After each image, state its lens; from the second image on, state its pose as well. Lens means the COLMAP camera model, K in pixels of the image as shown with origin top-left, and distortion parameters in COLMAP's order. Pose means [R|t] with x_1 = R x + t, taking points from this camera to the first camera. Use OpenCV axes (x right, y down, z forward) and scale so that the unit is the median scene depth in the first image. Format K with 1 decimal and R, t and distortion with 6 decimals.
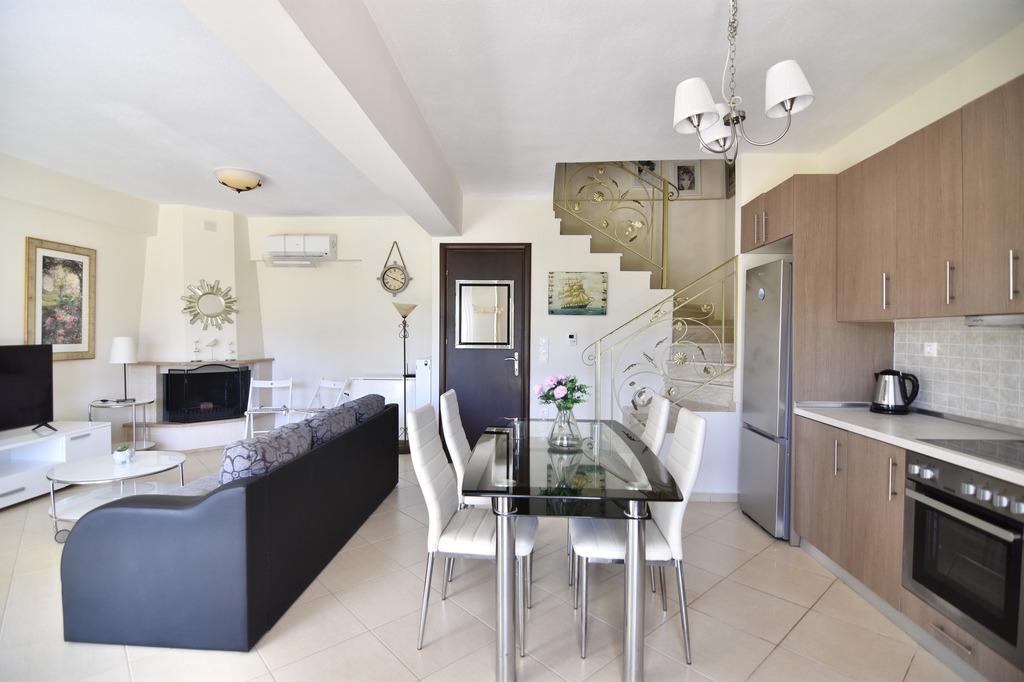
lens RADIAL K [[494.7, 0, 510.0], [0, 494.7, 338.5], [0, 0, 1]] dist [-0.006465, -0.008761]
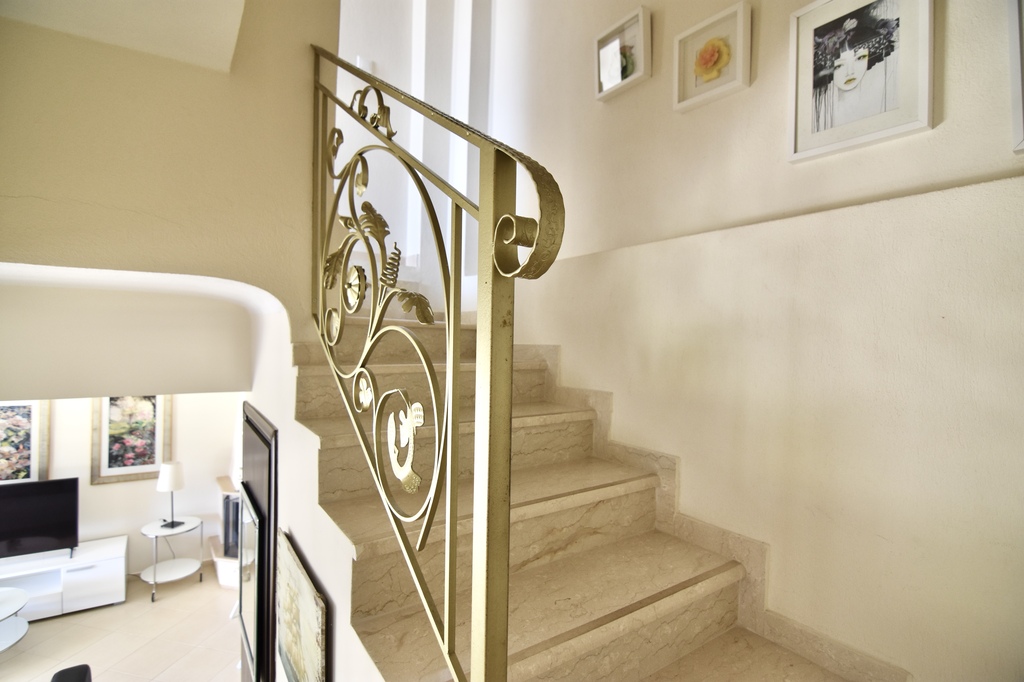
lens RADIAL K [[494.7, 0, 507.0], [0, 494.7, 342.9], [0, 0, 1]] dist [-0.006465, -0.008761]
pose [[0.597175, 0.016344, -0.801944, 0.439226], [-0.028351, 0.999598, -0.000739, -0.266967], [0.801610, 0.023178, 0.597398, 0.927184]]
